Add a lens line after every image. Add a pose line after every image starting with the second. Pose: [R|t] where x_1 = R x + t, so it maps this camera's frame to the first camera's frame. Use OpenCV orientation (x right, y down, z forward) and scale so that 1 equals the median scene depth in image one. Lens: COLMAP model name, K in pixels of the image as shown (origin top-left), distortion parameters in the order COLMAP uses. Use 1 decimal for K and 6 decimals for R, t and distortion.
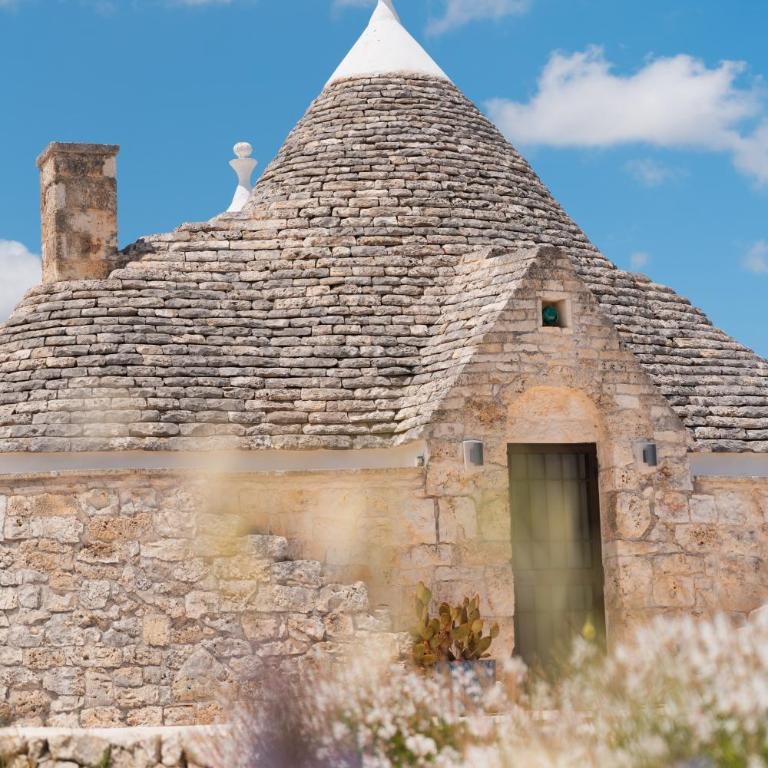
lens RADIAL K [[2285.3, 0, 382.6], [0, 2285.3, 385.1], [0, 0, 1]] dist [0.029885, 0.000000]
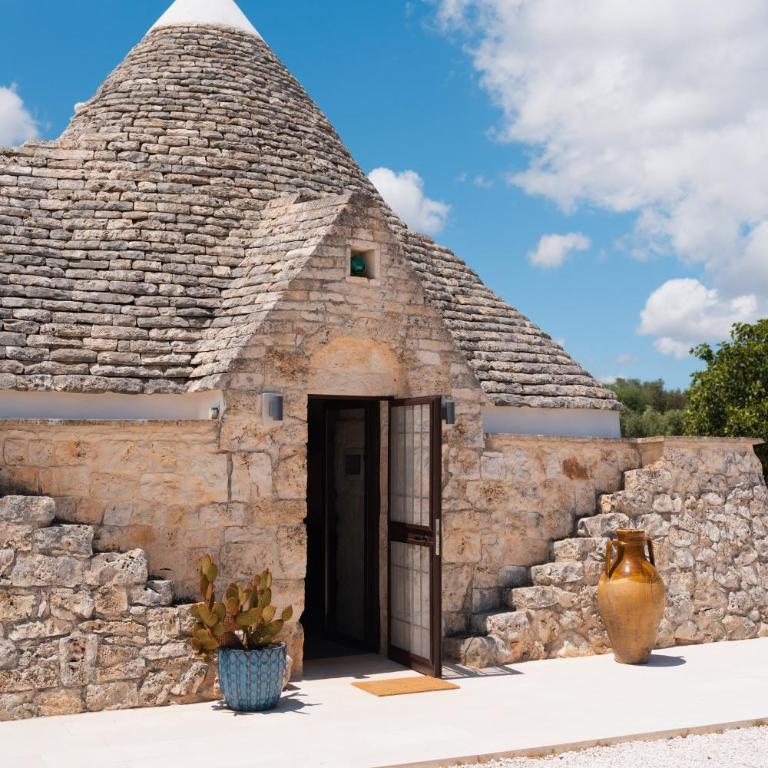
lens RADIAL K [[1177.3, 0, 381.4], [0, 1177.3, 415.9], [0, 0, 1]] dist [-0.000316, 0.000000]
pose [[0.987635, 0.049299, 0.148819, 0.011687], [-0.062662, 0.994281, 0.086483, -0.010693], [-0.143705, -0.094739, 0.985075, 0.498286]]
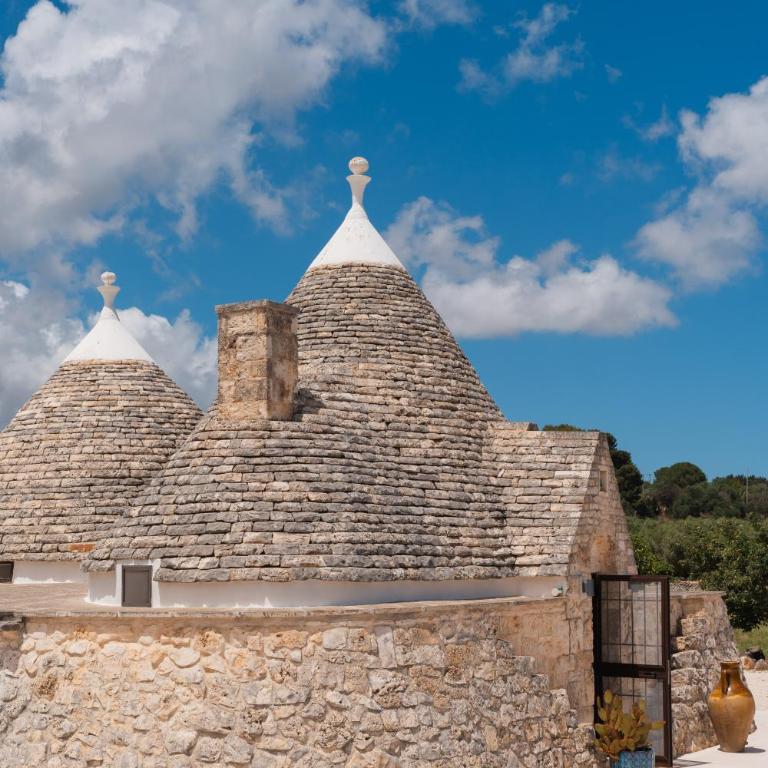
lens RADIAL K [[1537.8, 0, 384.0], [0, 1537.8, 390.1], [0, 0, 1]] dist [-0.098095, 0.000000]
pose [[0.795075, 0.102569, 0.597775, -0.585825], [-0.103447, 0.994088, -0.032980, -0.041659], [-0.597624, -0.035616, 0.800985, 0.338147]]
